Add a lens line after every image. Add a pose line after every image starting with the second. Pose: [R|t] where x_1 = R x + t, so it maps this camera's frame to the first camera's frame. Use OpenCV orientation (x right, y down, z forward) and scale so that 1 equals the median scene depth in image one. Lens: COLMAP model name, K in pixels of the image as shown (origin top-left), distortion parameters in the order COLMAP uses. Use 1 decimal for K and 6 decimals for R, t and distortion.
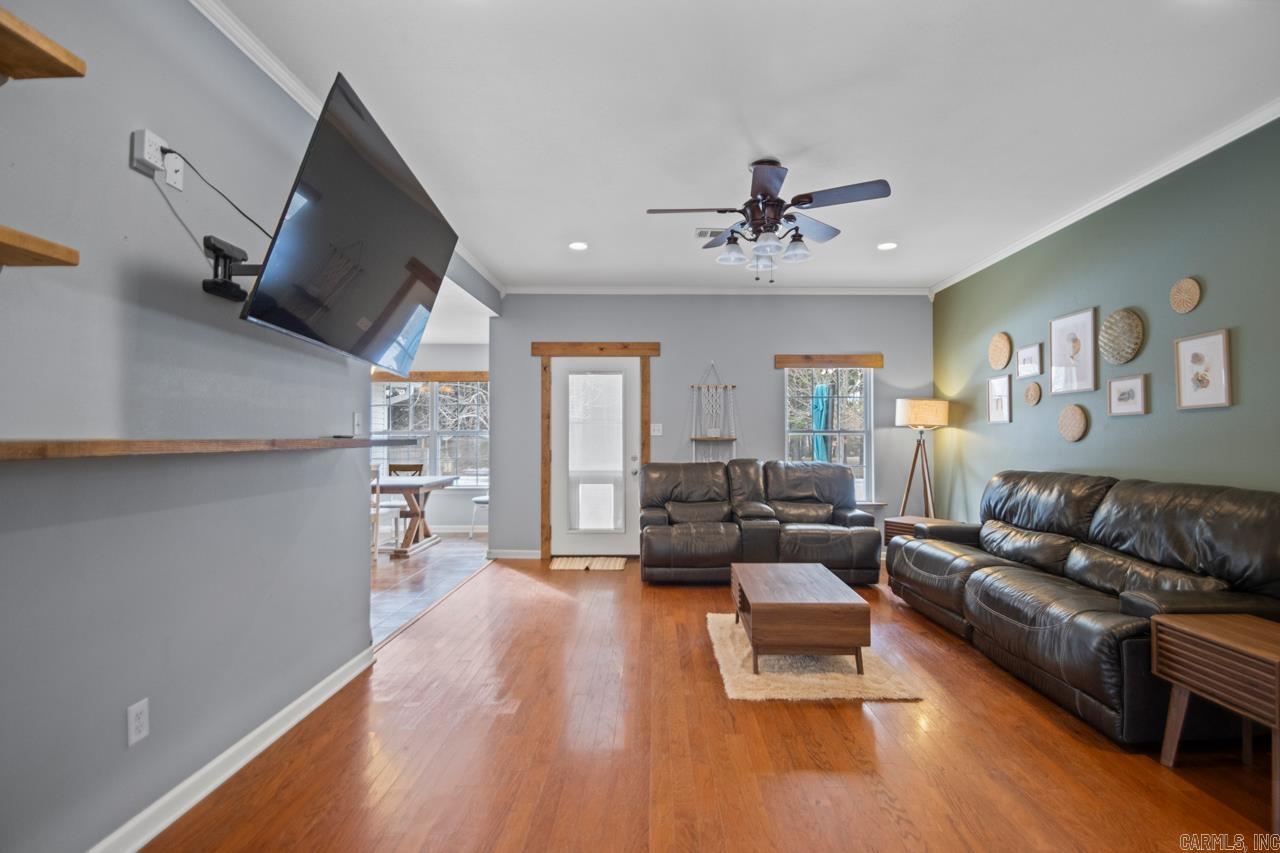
lens RADIAL K [[596.1, 0, 650.3], [0, 596.1, 425.5], [0, 0, 1]] dist [0.017920, -0.018010]
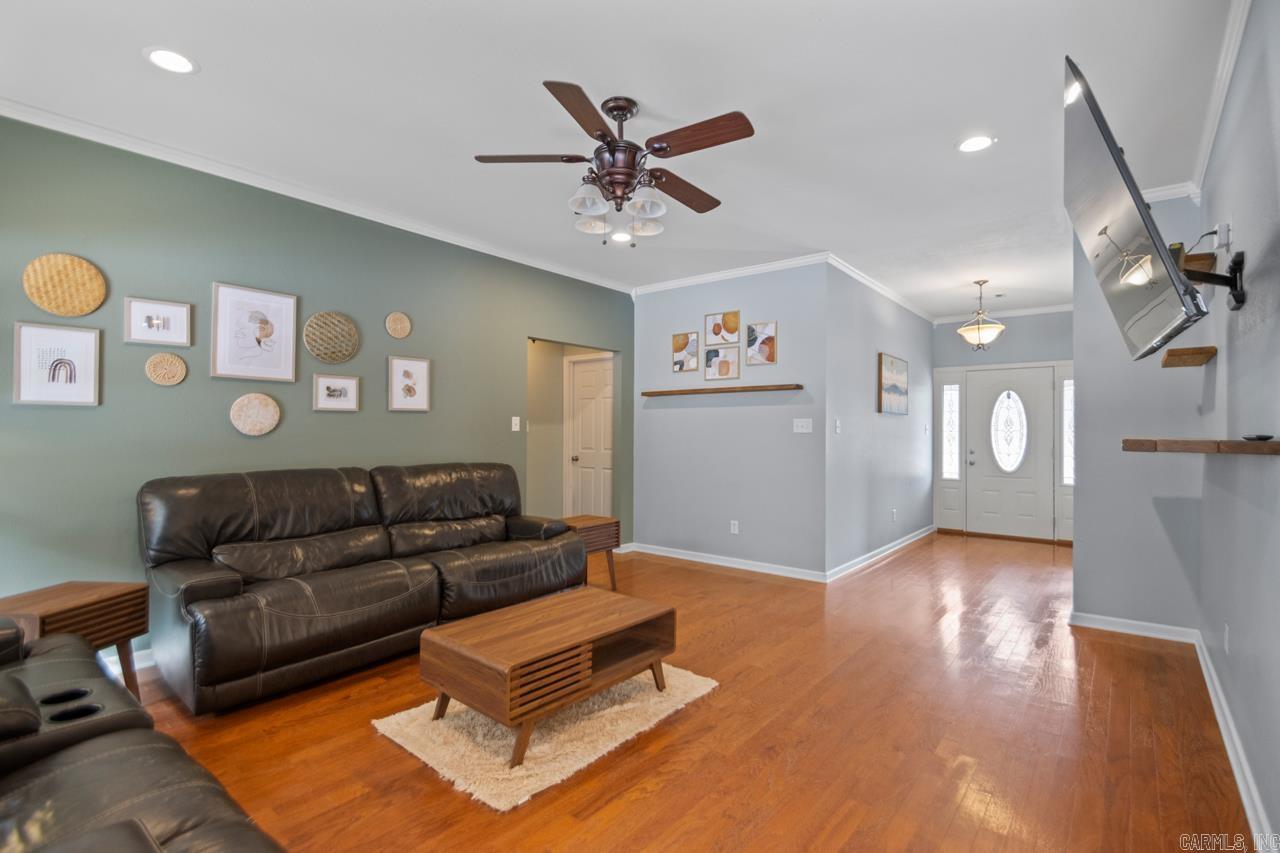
lens RADIAL K [[596.1, 0, 650.3], [0, 596.1, 425.5], [0, 0, 1]] dist [0.017920, -0.018010]
pose [[-0.786050, 0.001254, 0.618162, -0.197985], [-0.020708, 0.999383, -0.028359, 0.017506], [-0.617817, -0.035092, -0.785539, 0.898691]]
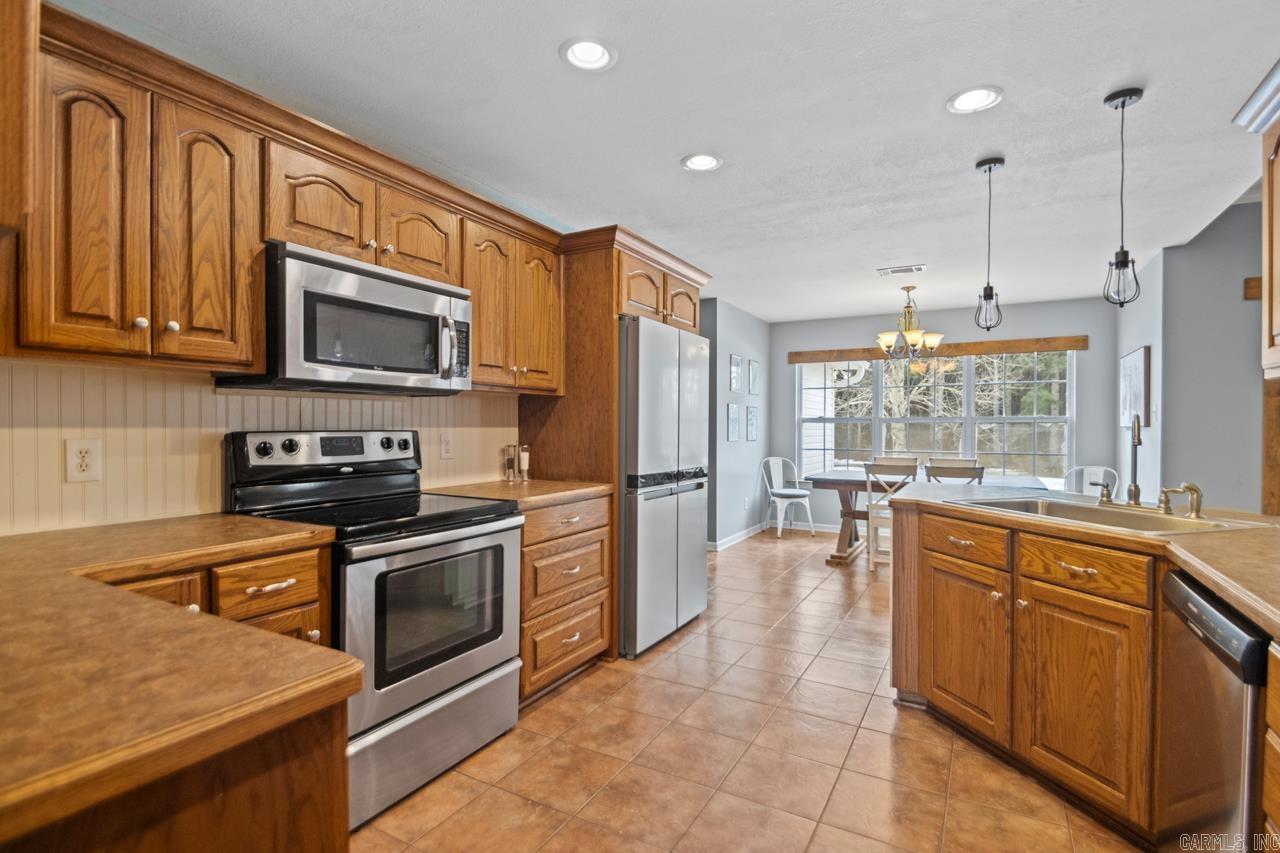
lens RADIAL K [[604.6, 0, 653.6], [0, 604.6, 436.0], [0, 0, 1]] dist [0.015808, -0.020862]
pose [[0.880204, 0.008542, -0.474519, -0.460323], [0.008018, 0.999428, 0.032864, 0.005516], [0.474528, -0.032732, 0.879631, 0.113057]]
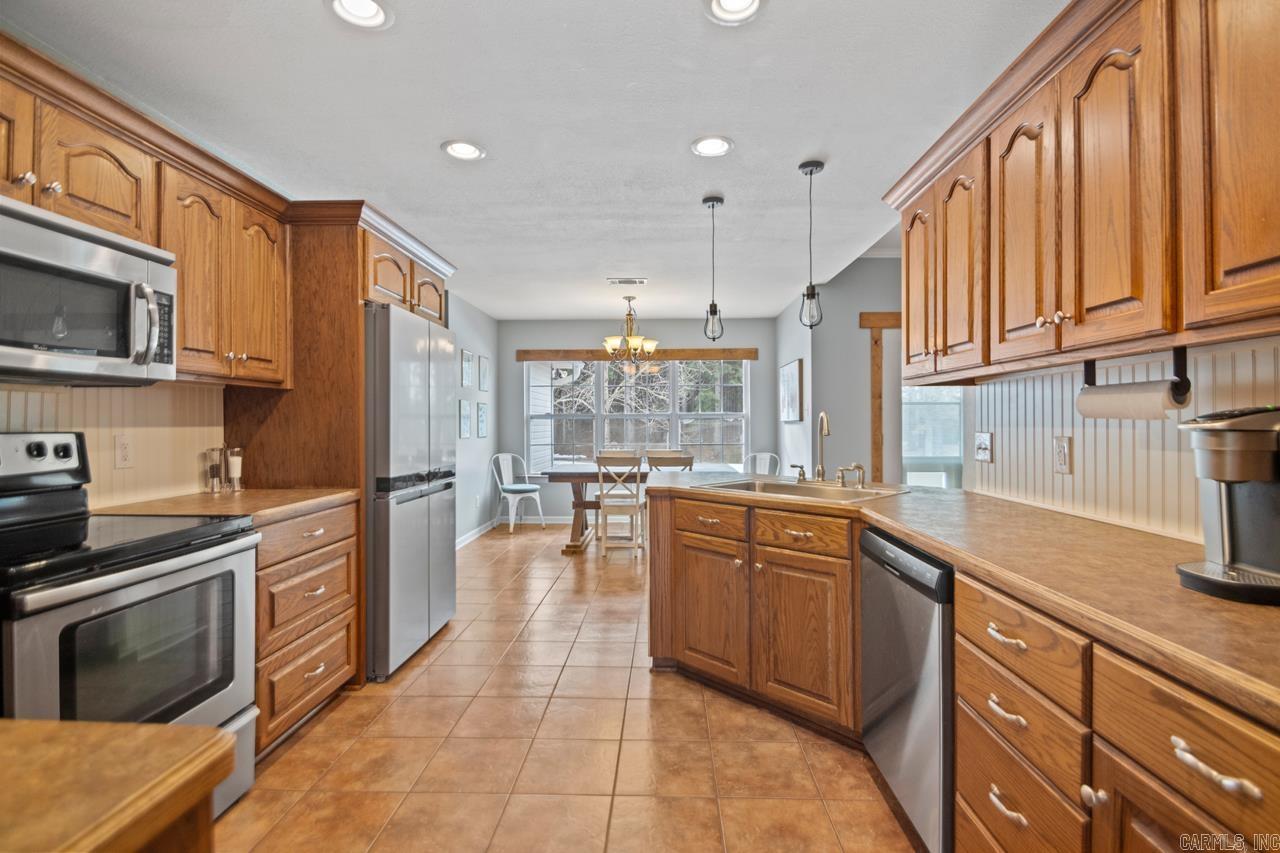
lens RADIAL K [[596.1, 0, 650.3], [0, 596.1, 425.5], [0, 0, 1]] dist [0.017920, -0.018010]
pose [[0.999811, -0.005724, -0.018561, -0.504386], [0.006195, 0.999658, 0.025411, 0.004671], [0.018409, -0.025521, 0.999505, 0.099442]]
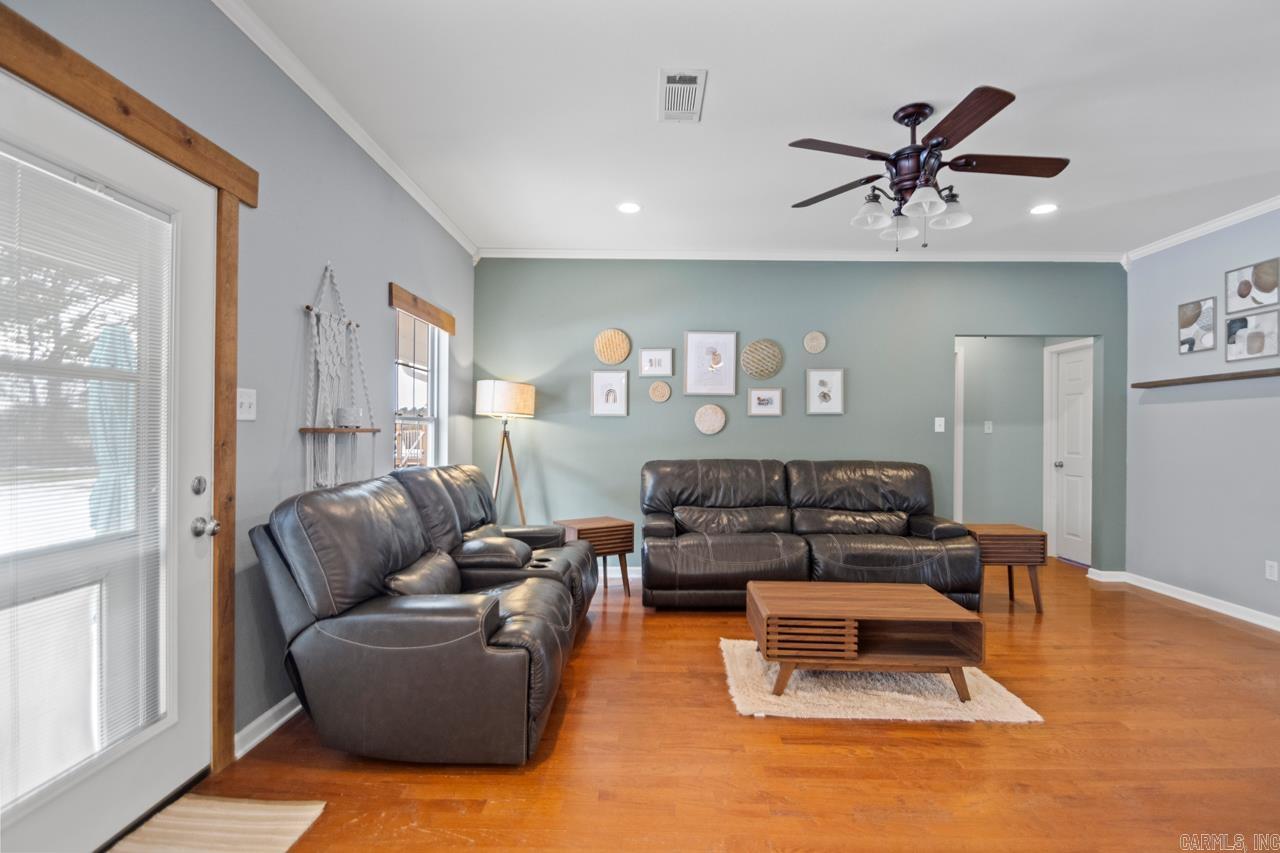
lens RADIAL K [[591.5, 0, 644.8], [0, 591.5, 431.3], [0, 0, 1]] dist [0.001213, -0.011807]
pose [[0.007438, -0.001960, 0.999970, -0.360438], [-0.031224, 0.999510, 0.002191, 0.015598], [-0.999485, -0.031239, 0.007373, 0.759917]]
